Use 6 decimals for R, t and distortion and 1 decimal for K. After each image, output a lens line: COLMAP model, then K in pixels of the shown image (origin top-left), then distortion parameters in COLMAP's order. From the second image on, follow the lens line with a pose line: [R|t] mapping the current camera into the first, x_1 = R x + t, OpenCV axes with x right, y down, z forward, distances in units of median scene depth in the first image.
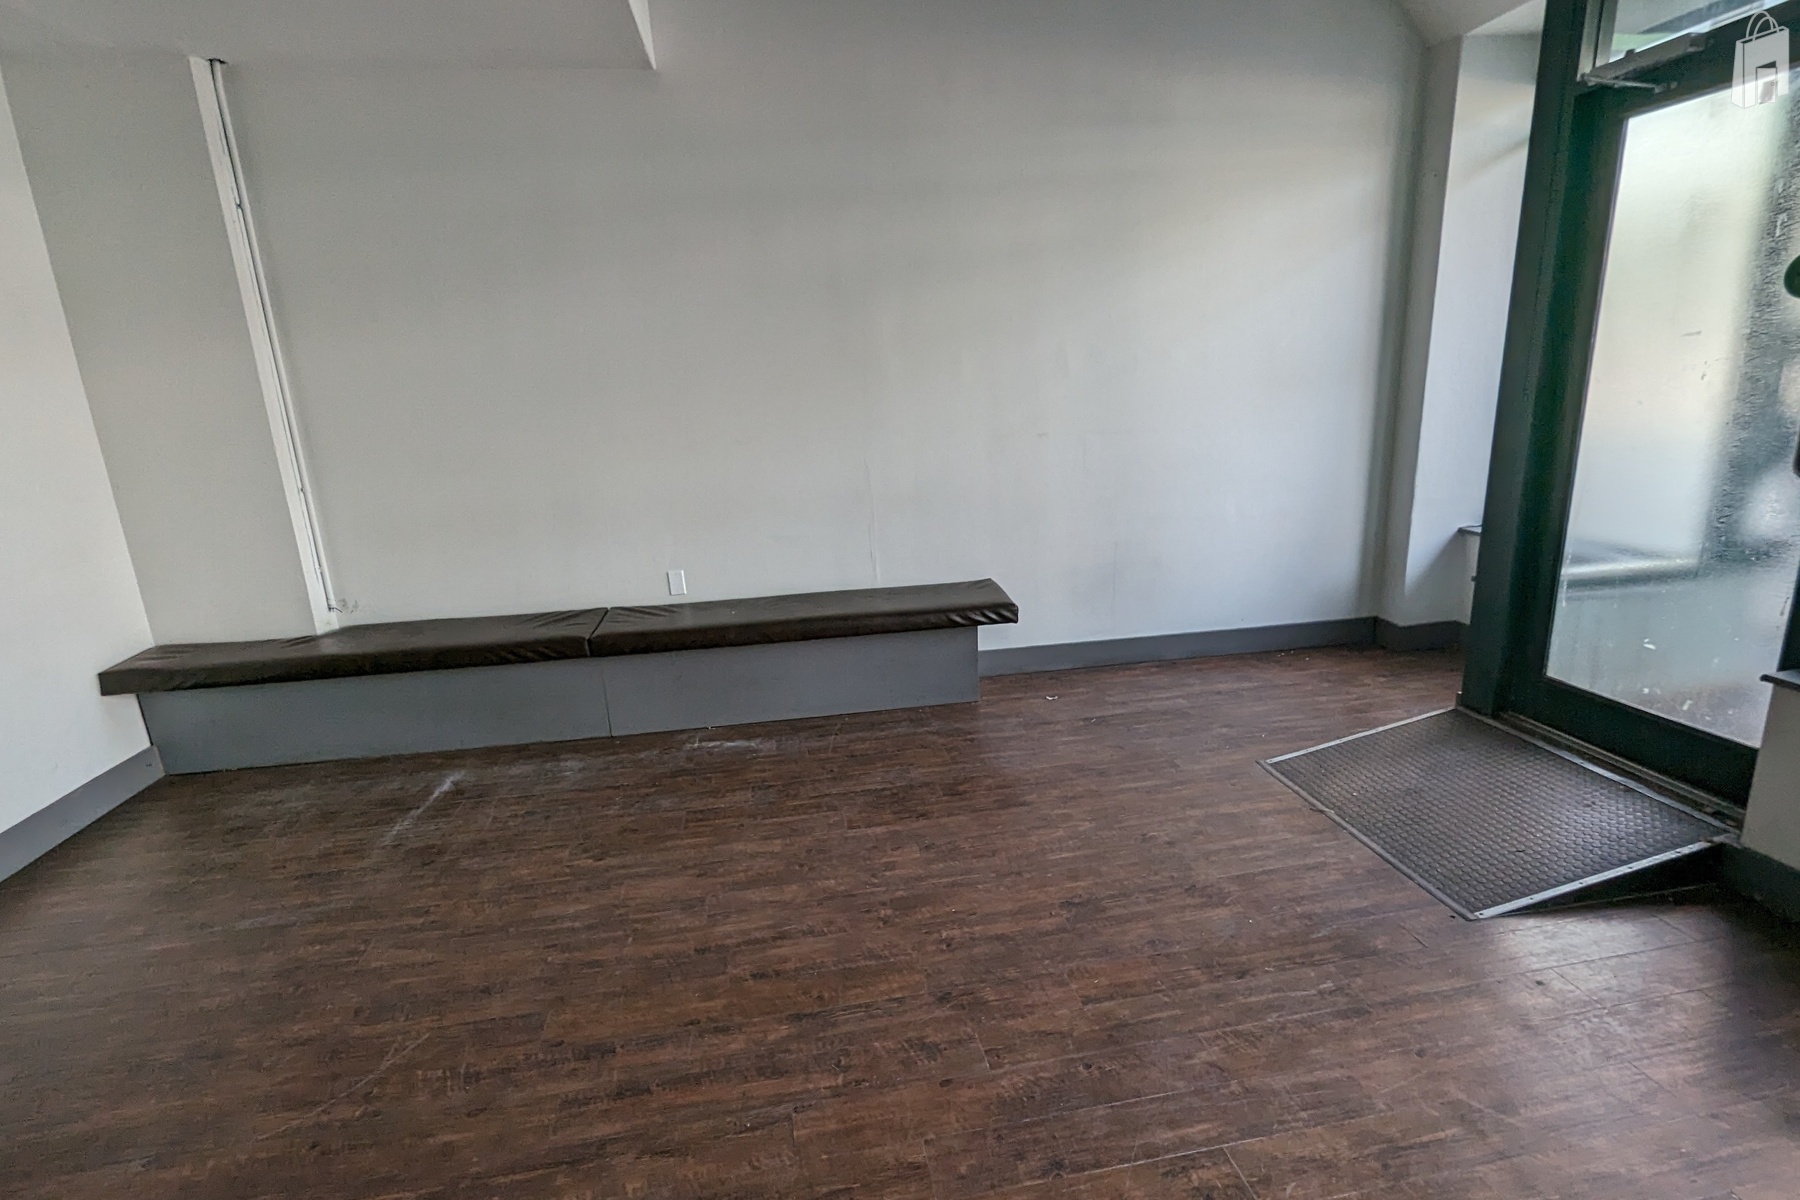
lens RADIAL K [[877.2, 0, 910.0], [0, 877.2, 599.0], [0, 0, 1]] dist [0.001870, -0.000647]
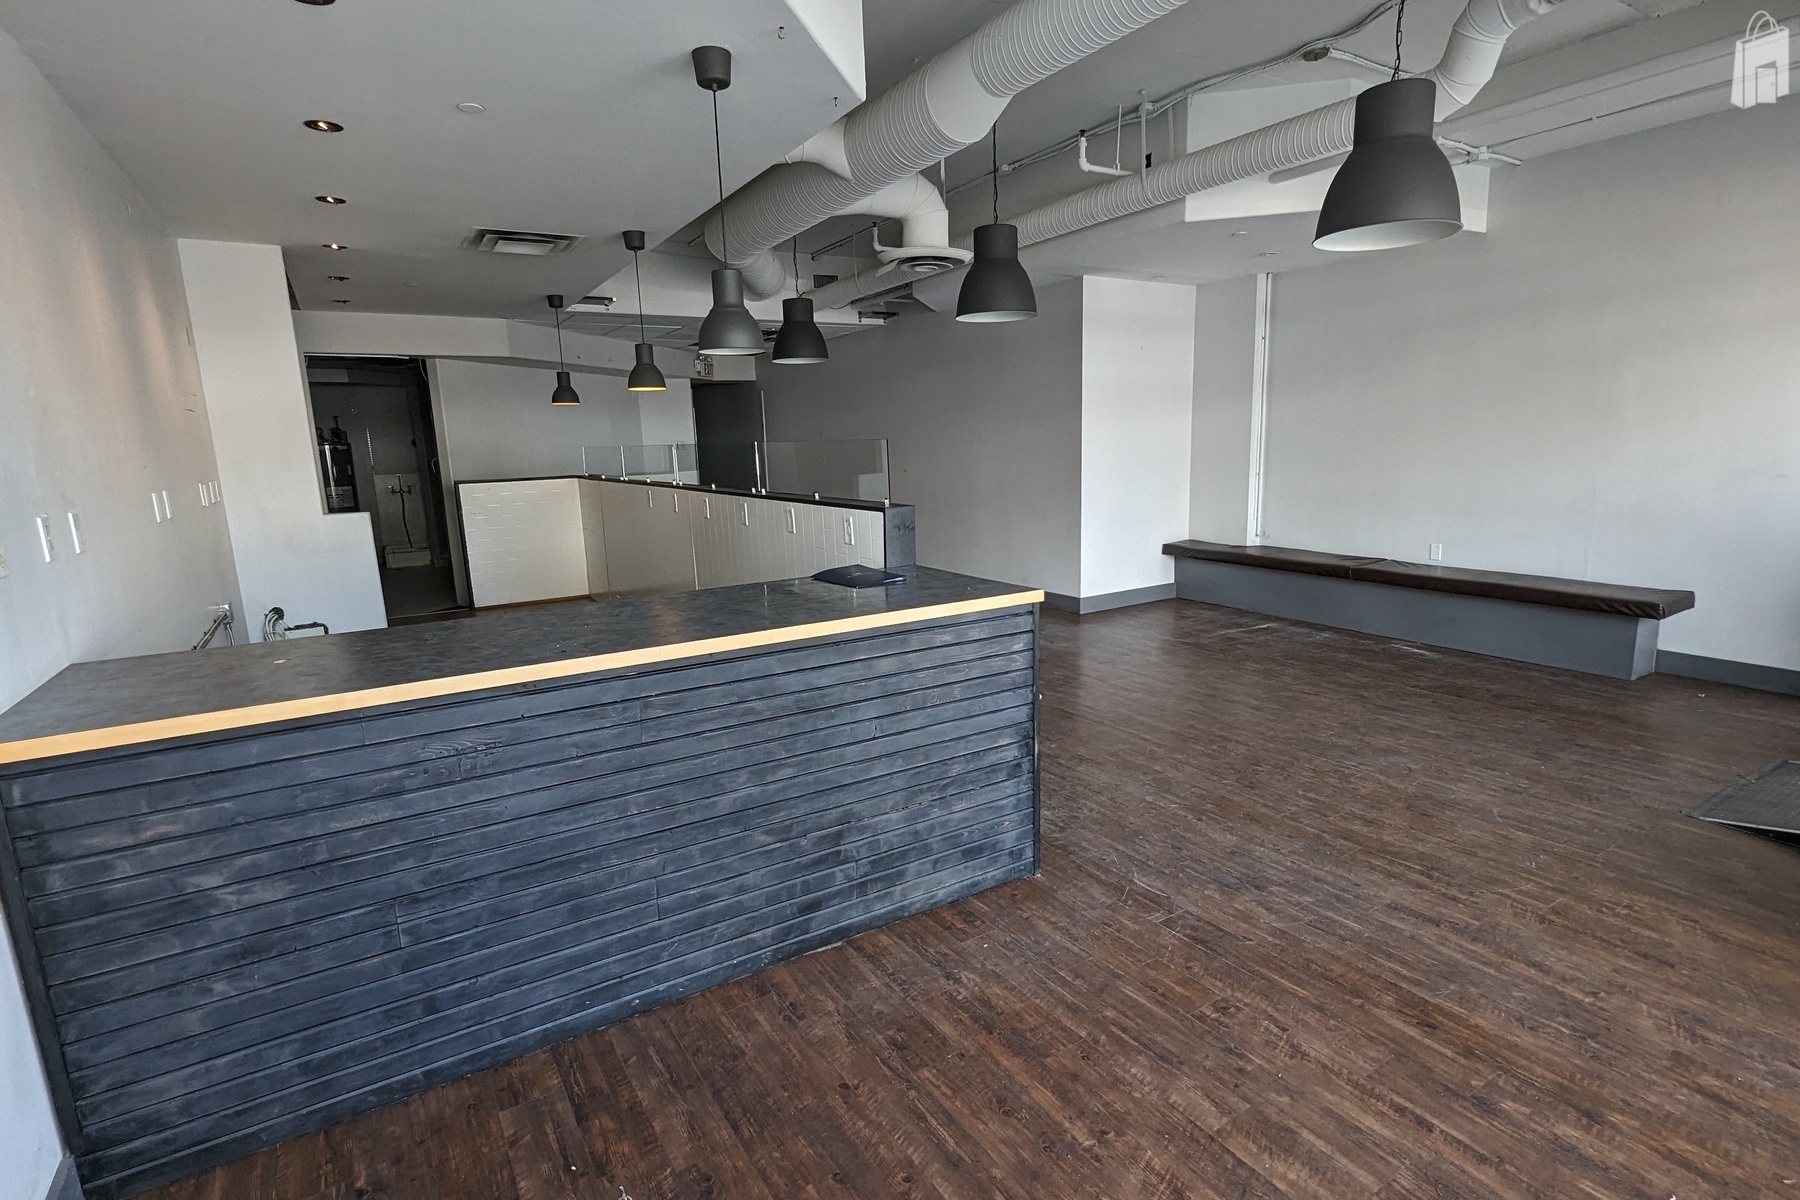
lens RADIAL K [[877.2, 0, 902.1], [0, 877.2, 605.0], [0, 0, 1]] dist [0.001870, -0.000647]
pose [[0.364084, 0.198272, -0.910017, 1.014877], [-0.205503, 0.970098, 0.129144, 0.078577], [0.908412, 0.139992, 0.393942, -0.569076]]
